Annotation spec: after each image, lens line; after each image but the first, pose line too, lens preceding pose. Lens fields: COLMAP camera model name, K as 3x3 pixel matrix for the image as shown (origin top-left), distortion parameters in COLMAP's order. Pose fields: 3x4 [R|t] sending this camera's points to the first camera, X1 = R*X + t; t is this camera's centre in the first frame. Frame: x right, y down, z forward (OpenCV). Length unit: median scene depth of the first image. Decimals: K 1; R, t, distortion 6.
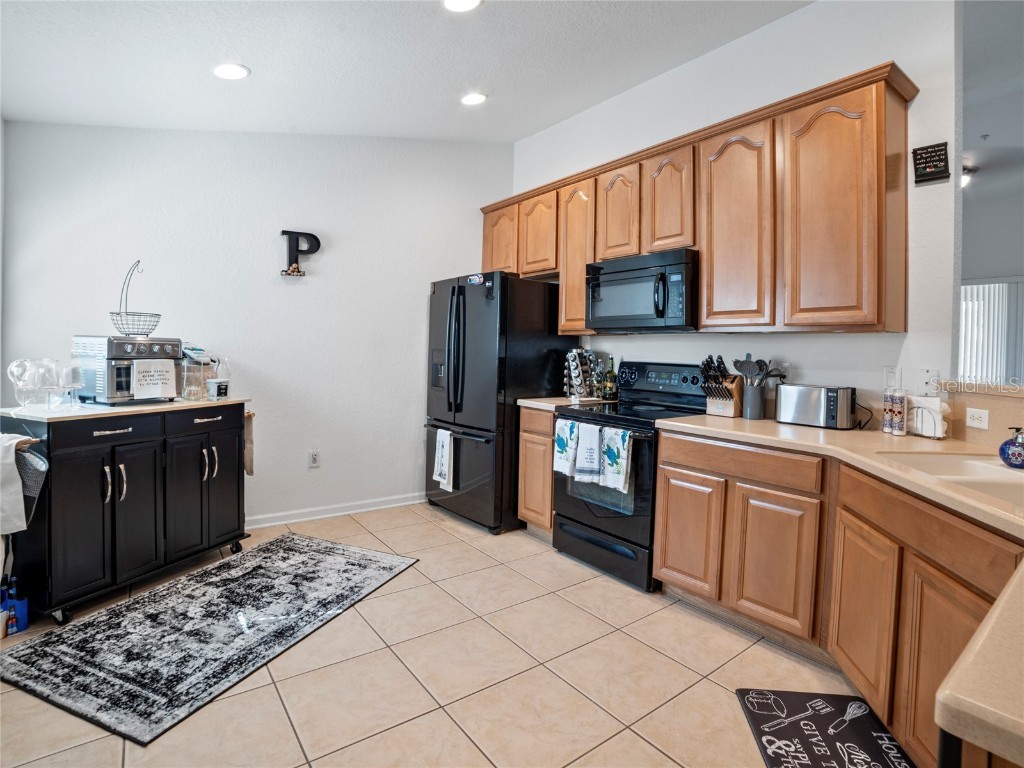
lens RADIAL K [[497.0, 0, 519.3], [0, 497.0, 388.9], [0, 0, 1]] dist [-0.090662, 0.050282]
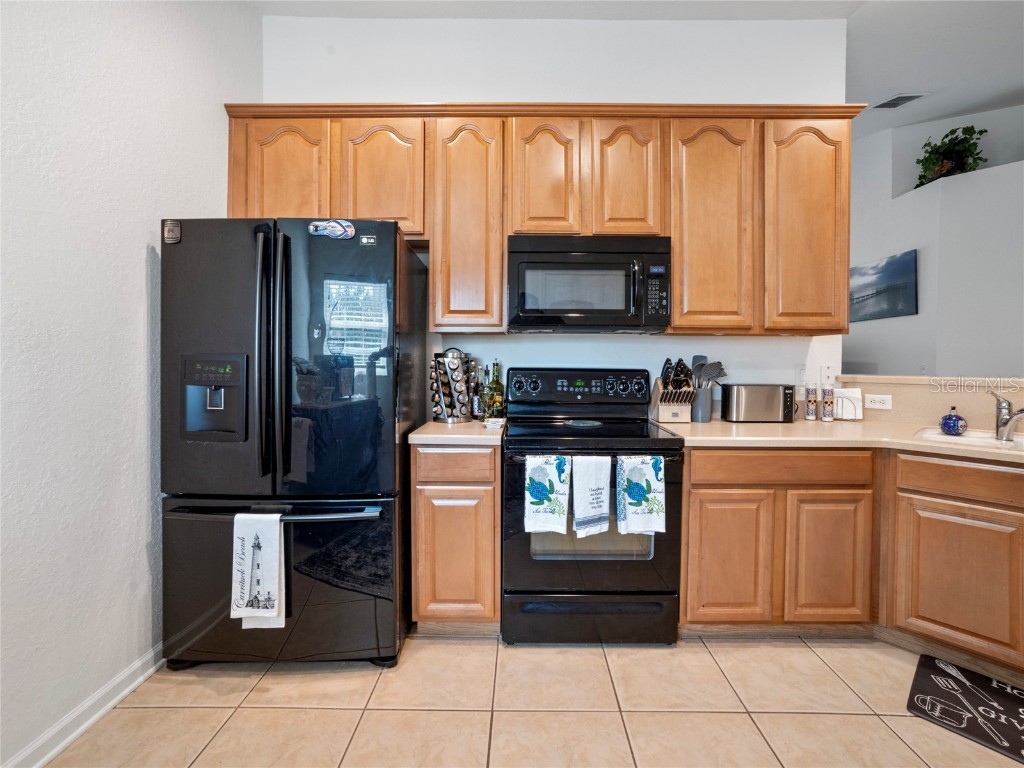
lens RADIAL K [[478.6, 0, 508.3], [0, 478.6, 381.9], [0, 0, 1]] dist [-0.053518, 0.039592]
pose [[0.628716, -0.057893, 0.775477, -0.459327], [0.066487, 0.997575, 0.020570, -0.058530], [-0.774787, 0.038626, 0.631041, 0.623989]]
